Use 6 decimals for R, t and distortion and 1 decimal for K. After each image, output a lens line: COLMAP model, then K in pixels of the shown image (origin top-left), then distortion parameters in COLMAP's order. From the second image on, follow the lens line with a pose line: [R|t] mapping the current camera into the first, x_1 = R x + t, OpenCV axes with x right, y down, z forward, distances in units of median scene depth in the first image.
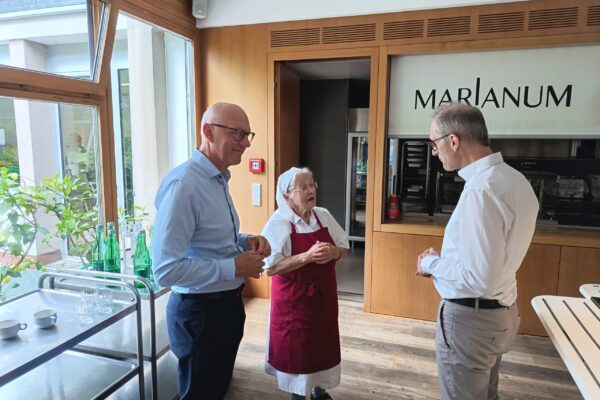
lens RADIAL K [[421.1, 0, 301.5], [0, 421.1, 199.6], [0, 0, 1]] dist [0.004351, -0.013833]
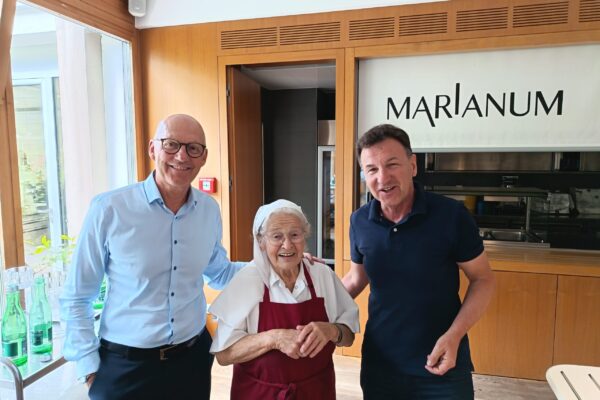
lens RADIAL K [[421.1, 0, 300.6], [0, 421.1, 199.9], [0, 0, 1]] dist [0.004351, -0.013833]
pose [[0.998686, -0.015804, 0.048752, 0.043751], [0.017315, 0.999378, -0.030732, -0.023579], [-0.048236, 0.031535, 0.998338, 0.138416]]
